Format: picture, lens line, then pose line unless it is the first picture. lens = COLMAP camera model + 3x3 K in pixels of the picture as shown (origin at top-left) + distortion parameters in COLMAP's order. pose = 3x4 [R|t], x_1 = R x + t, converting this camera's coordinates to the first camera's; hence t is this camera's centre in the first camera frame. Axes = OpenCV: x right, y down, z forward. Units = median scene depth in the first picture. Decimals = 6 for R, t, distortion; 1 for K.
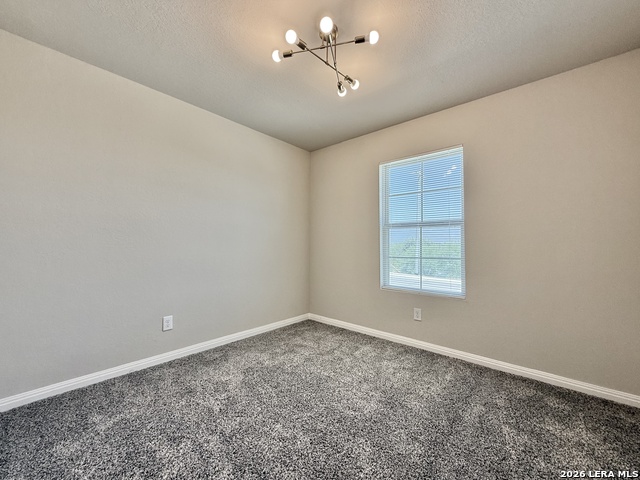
lens RADIAL K [[256.2, 0, 316.8], [0, 256.2, 235.0], [0, 0, 1]] dist [0.001523, -0.000290]
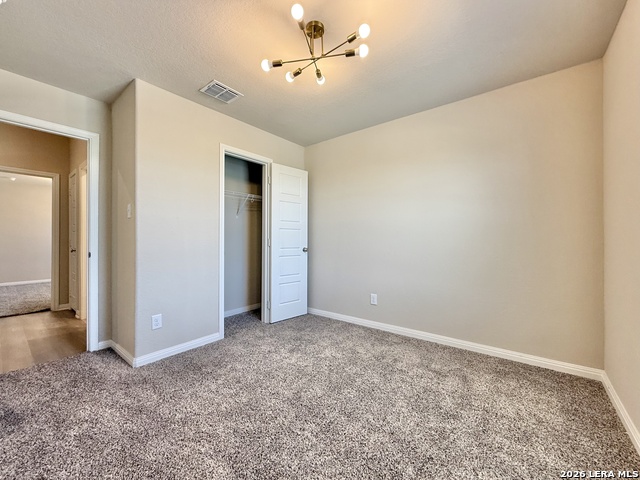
lens RADIAL K [[256.2, 0, 321.1], [0, 256.2, 238.7], [0, 0, 1]] dist [0.001523, -0.000290]
pose [[0.068078, -0.013568, -0.997588, 0.627441], [0.042032, 0.999059, -0.010719, 0.028474], [0.996794, -0.041201, 0.068584, 0.563275]]
